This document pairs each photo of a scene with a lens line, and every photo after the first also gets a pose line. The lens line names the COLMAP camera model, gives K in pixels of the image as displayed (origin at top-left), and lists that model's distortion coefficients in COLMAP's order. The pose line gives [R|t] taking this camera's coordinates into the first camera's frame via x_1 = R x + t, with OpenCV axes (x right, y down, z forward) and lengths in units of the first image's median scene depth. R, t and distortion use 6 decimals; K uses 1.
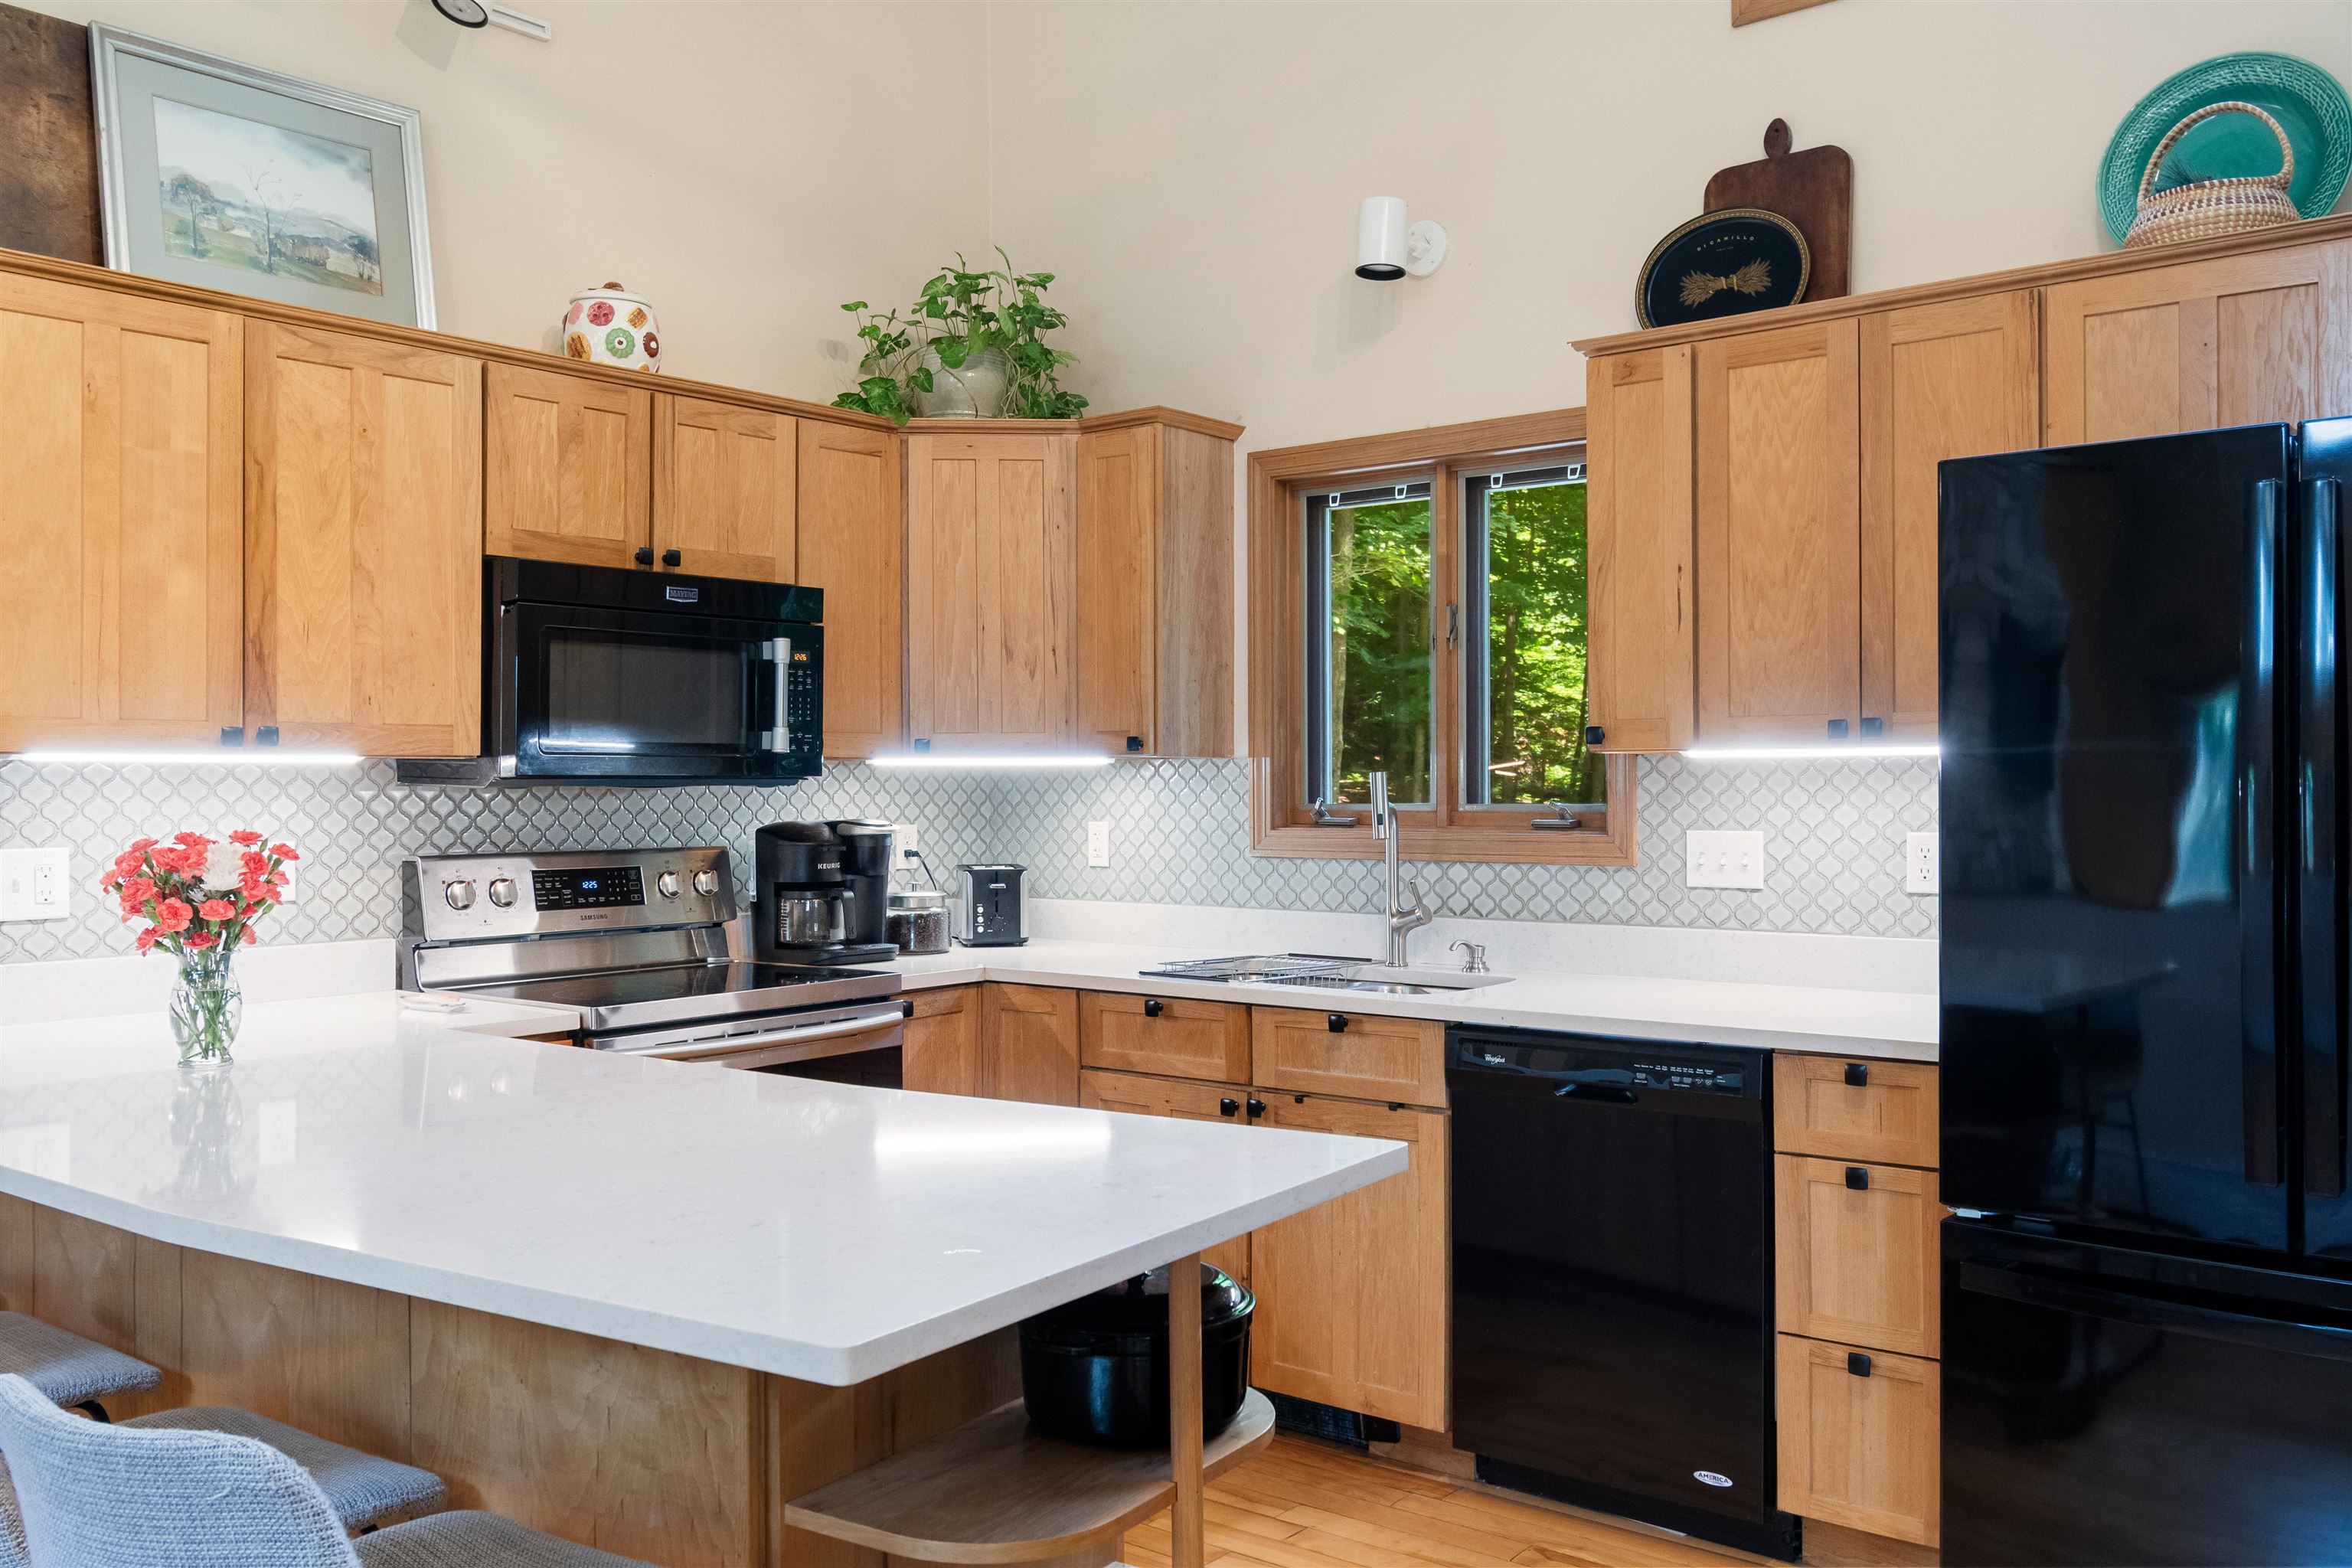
lens RADIAL K [[1923.5, 0, 1167.3], [0, 1923.5, 791.8], [0, 0, 1]] dist [-0.008420, 0.005898]
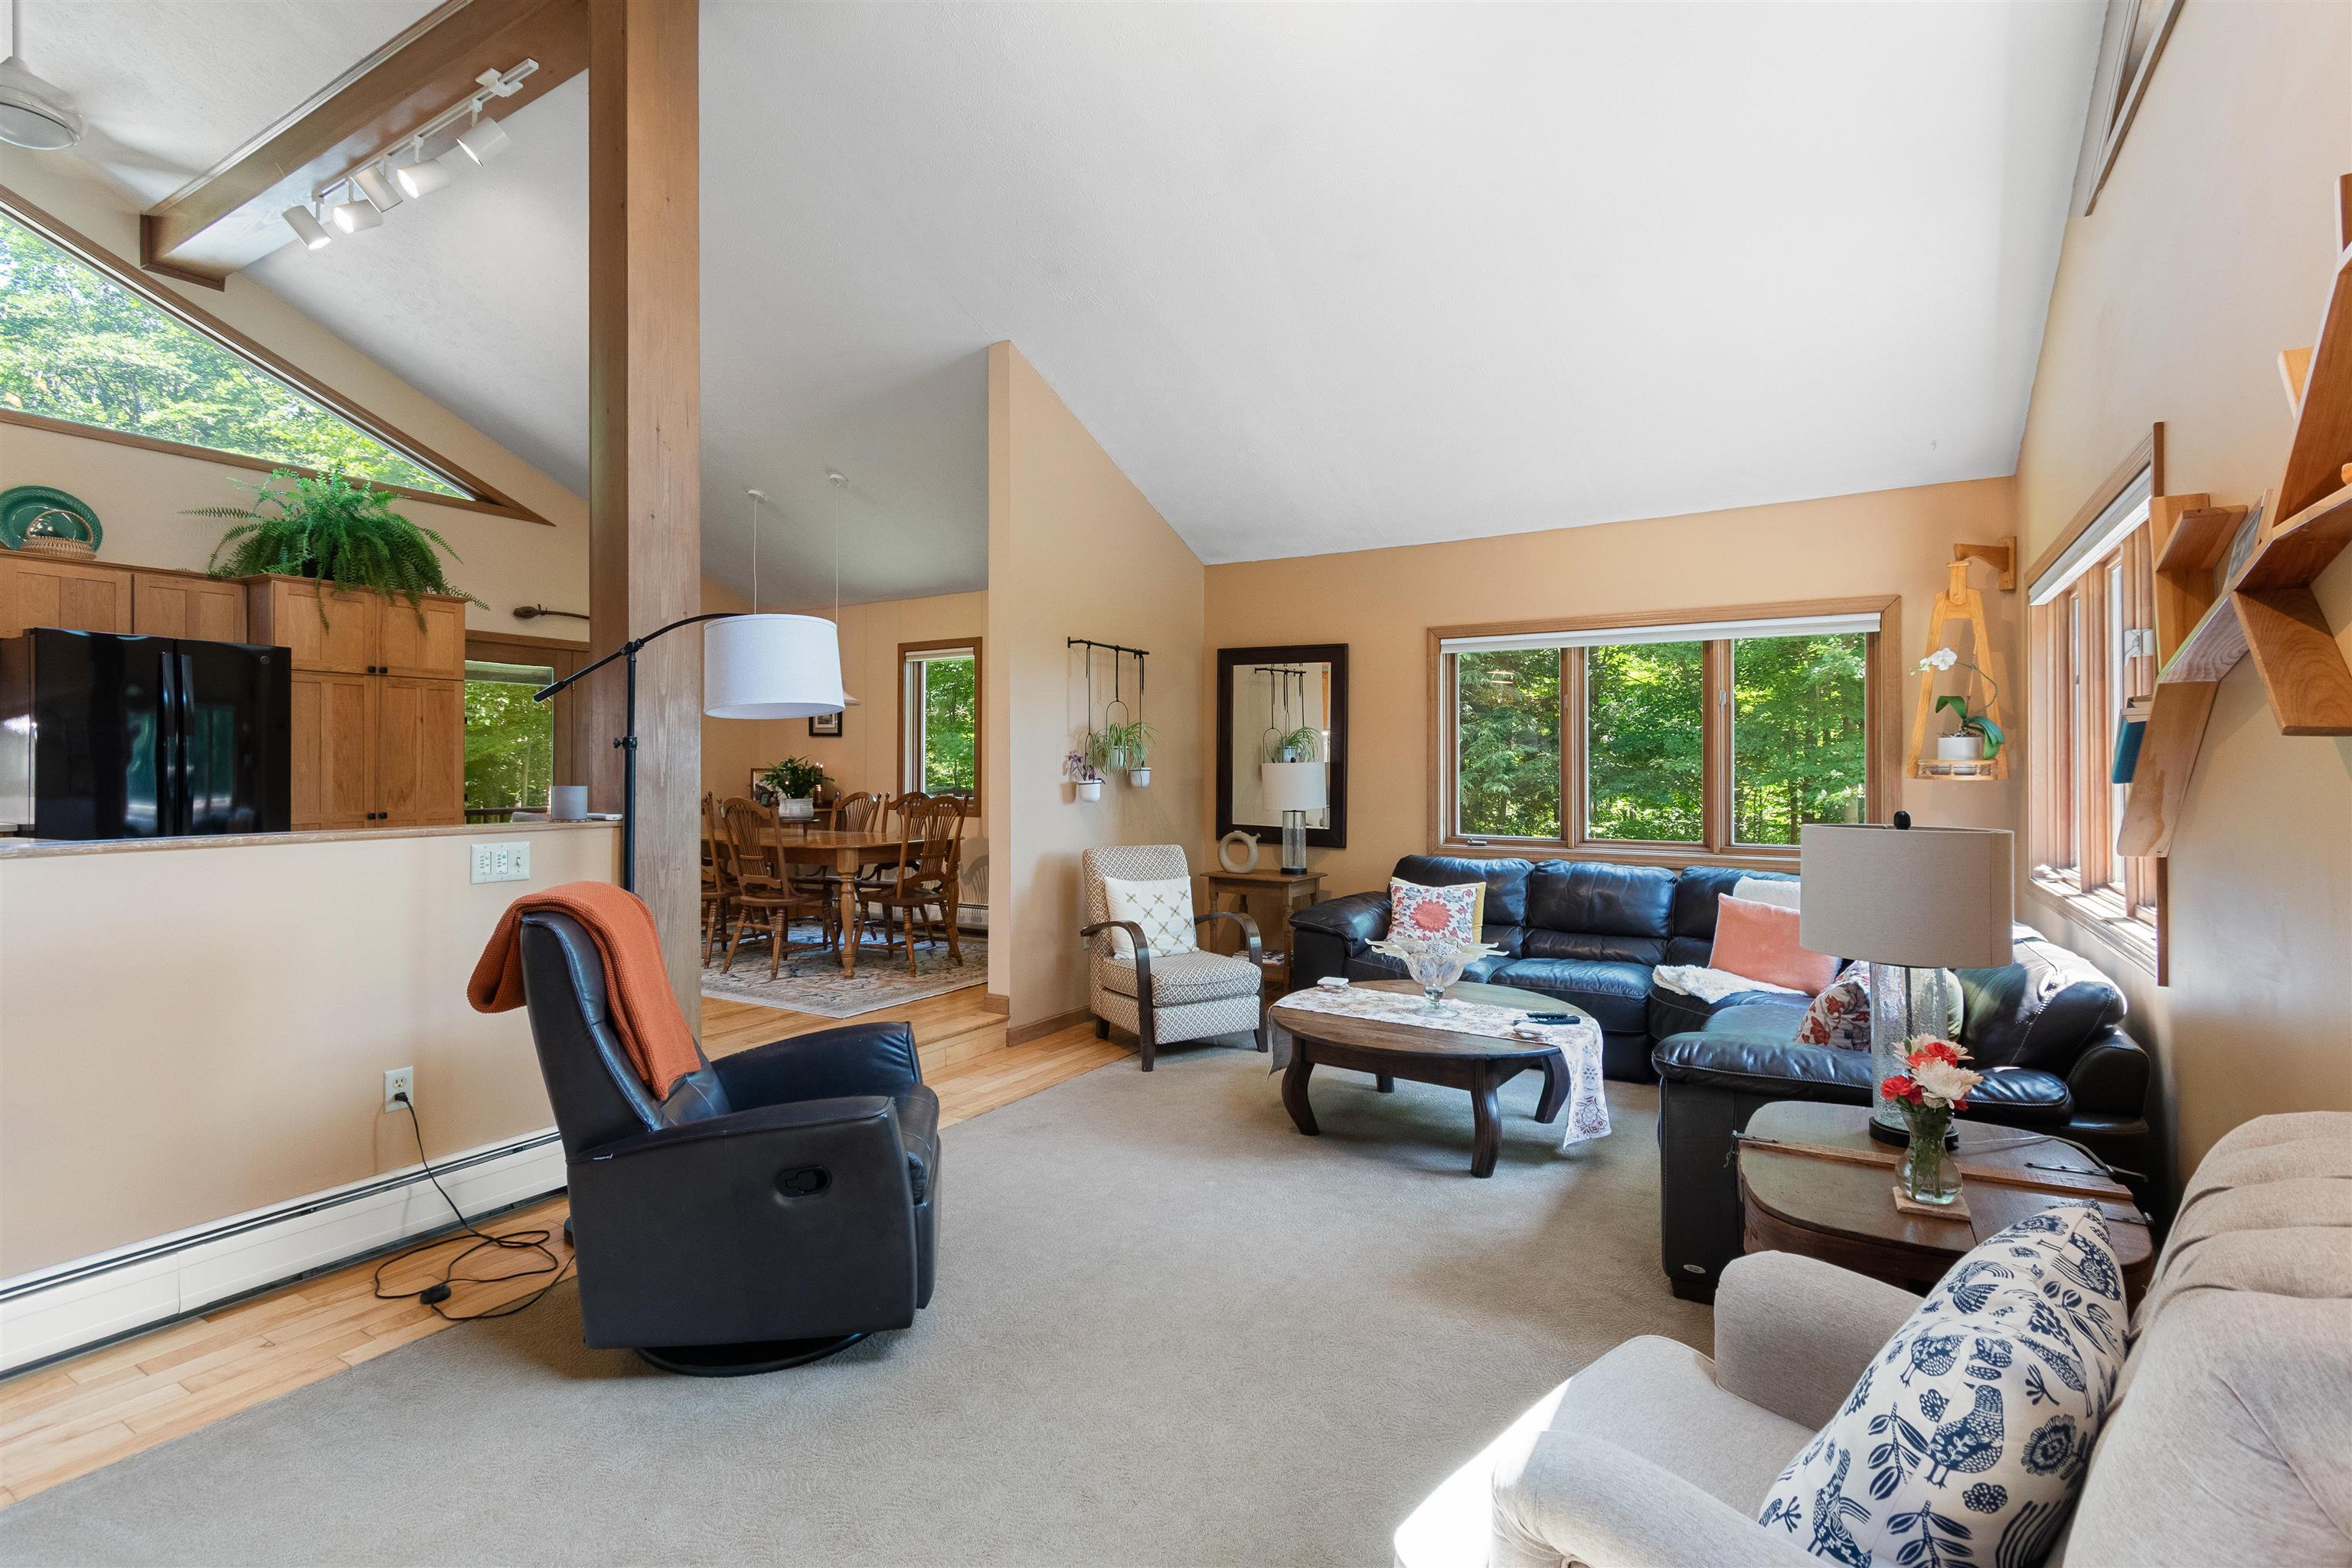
lens RADIAL K [[1098.2, 0, 1189.9], [0, 1098.2, 762.9], [0, 0, 1]] dist [0.003755, -0.000886]
pose [[-0.152002, 0.010673, 0.988322, -1.112141], [0.003889, 0.999940, -0.010201, 0.046547], [-0.988372, 0.002293, -0.152035, -0.367458]]
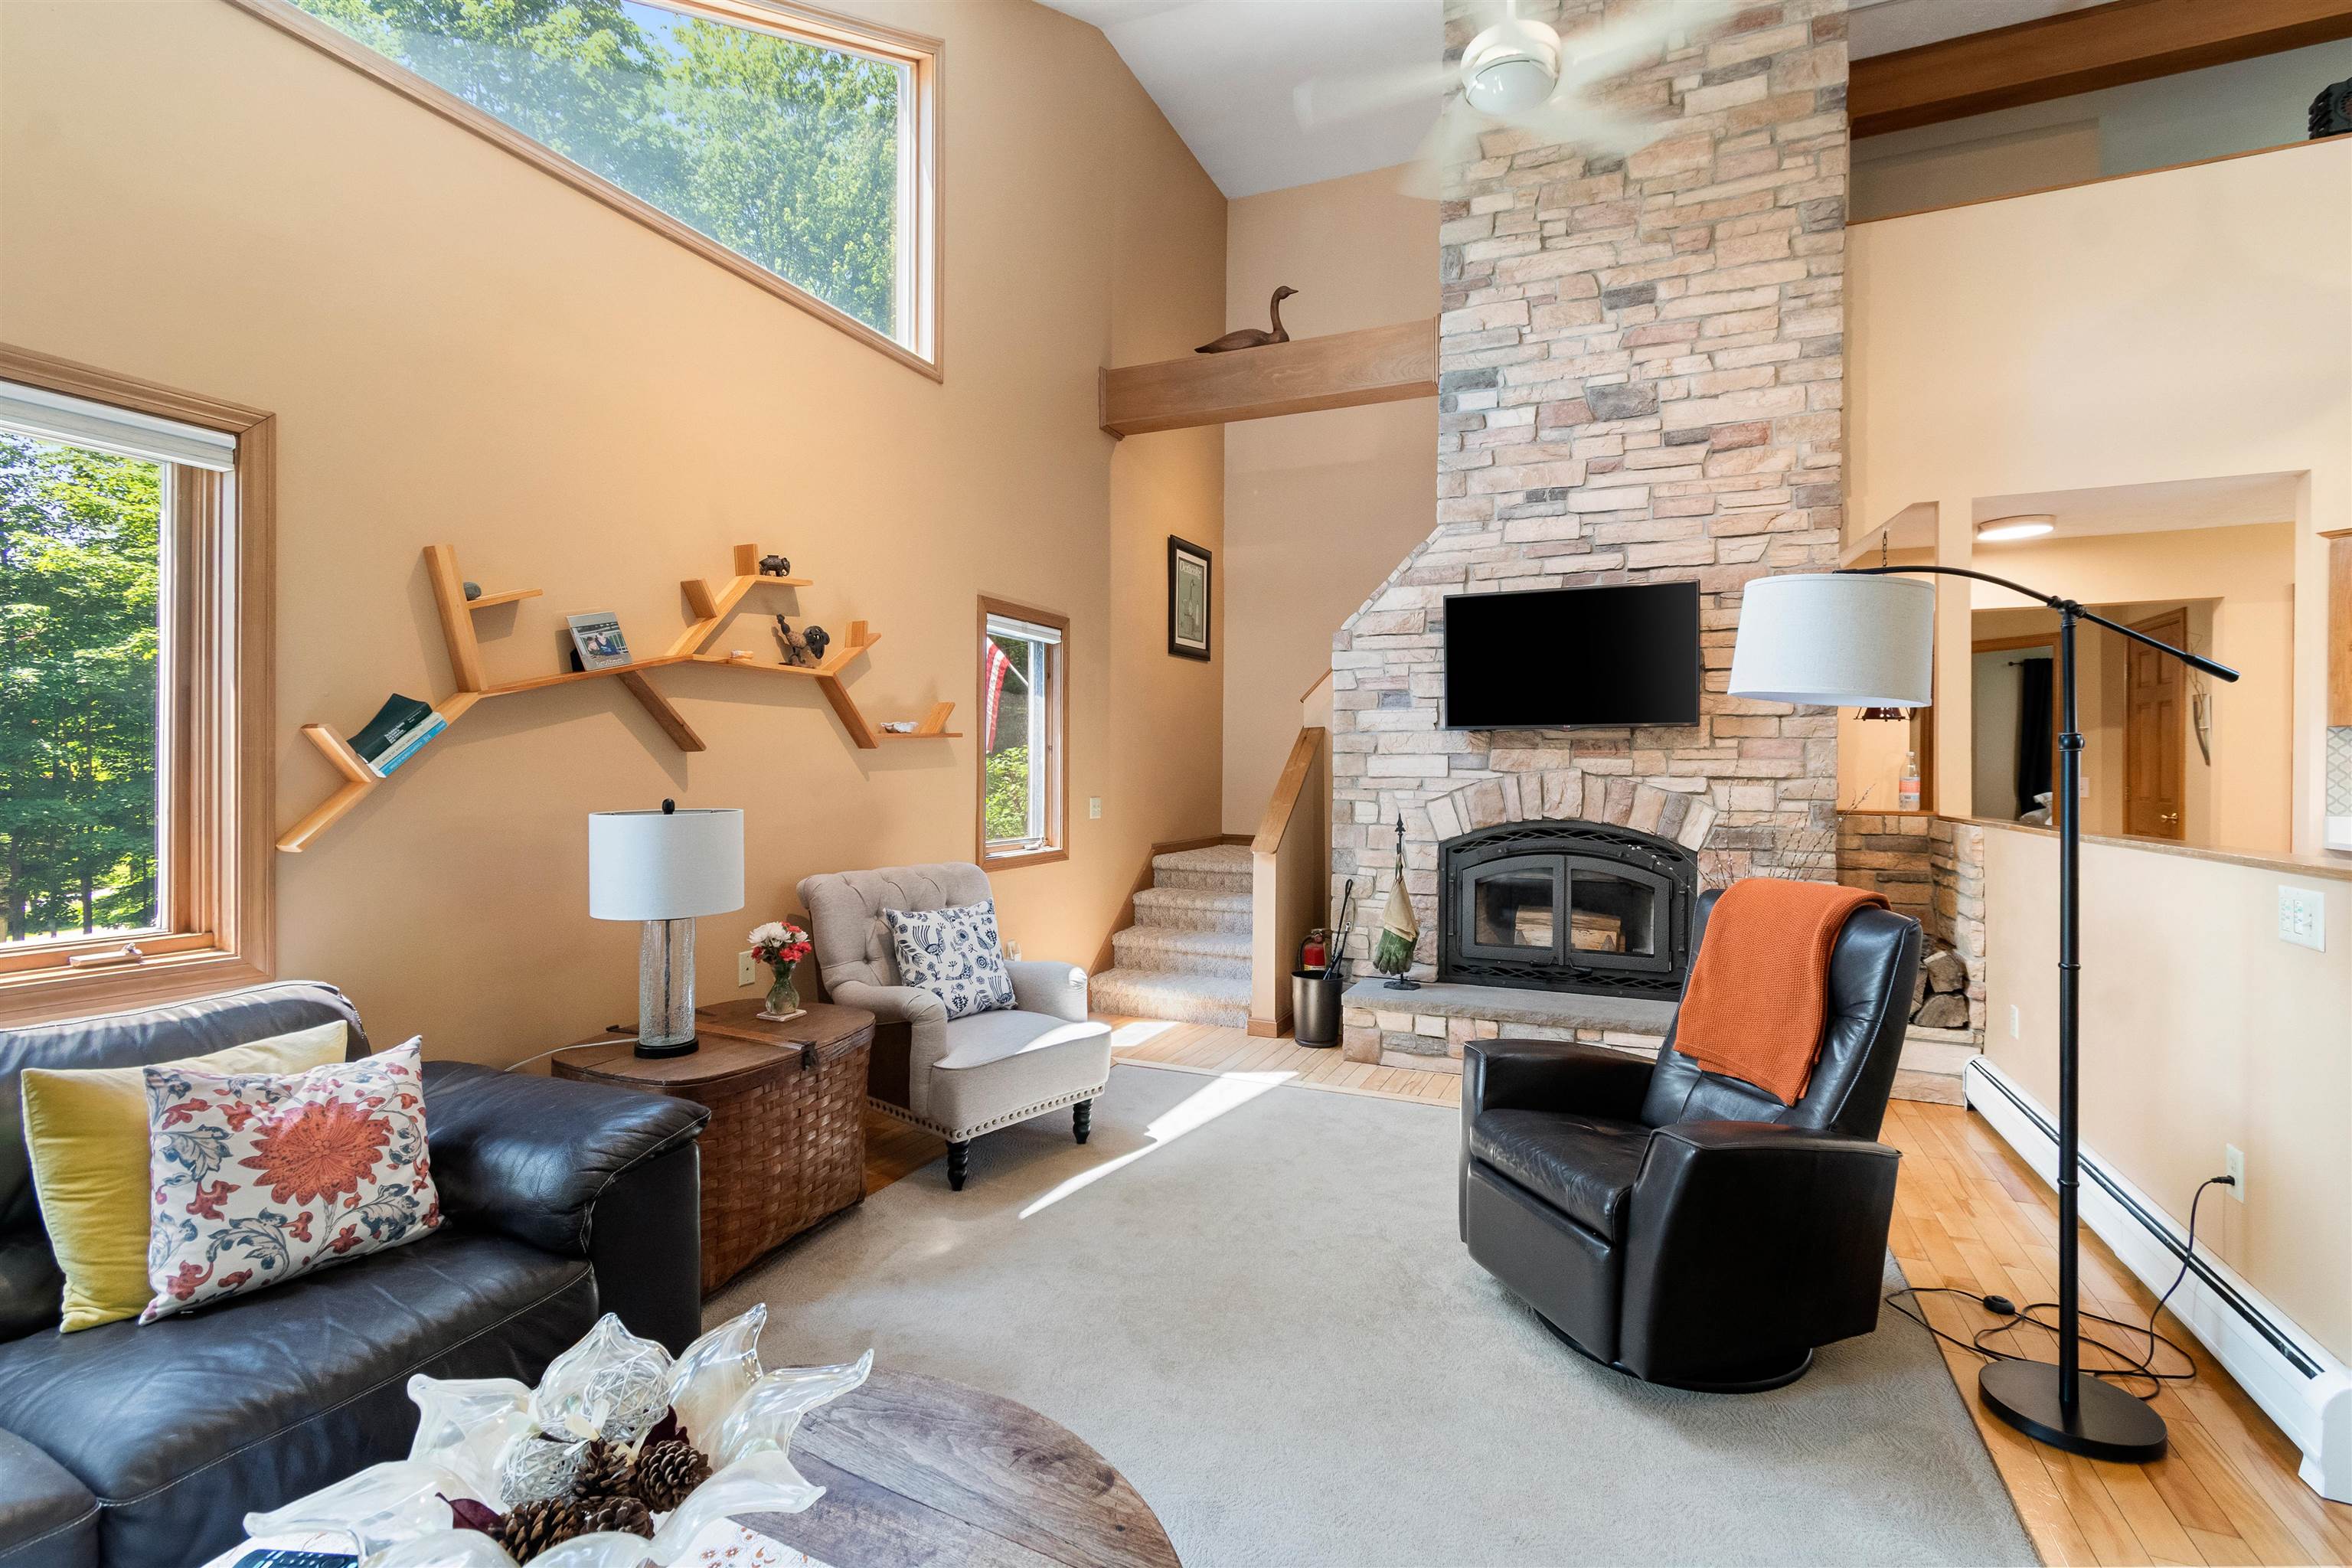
lens RADIAL K [[1033.6, 0, 1195.5], [0, 1033.6, 781.5], [0, 0, 1]] dist [-0.001302, -0.001834]
pose [[0.283188, 0.016592, -0.958921, 0.131564], [-0.012247, 0.999831, 0.013683, 0.041407], [0.958986, 0.007869, 0.283344, -0.675686]]
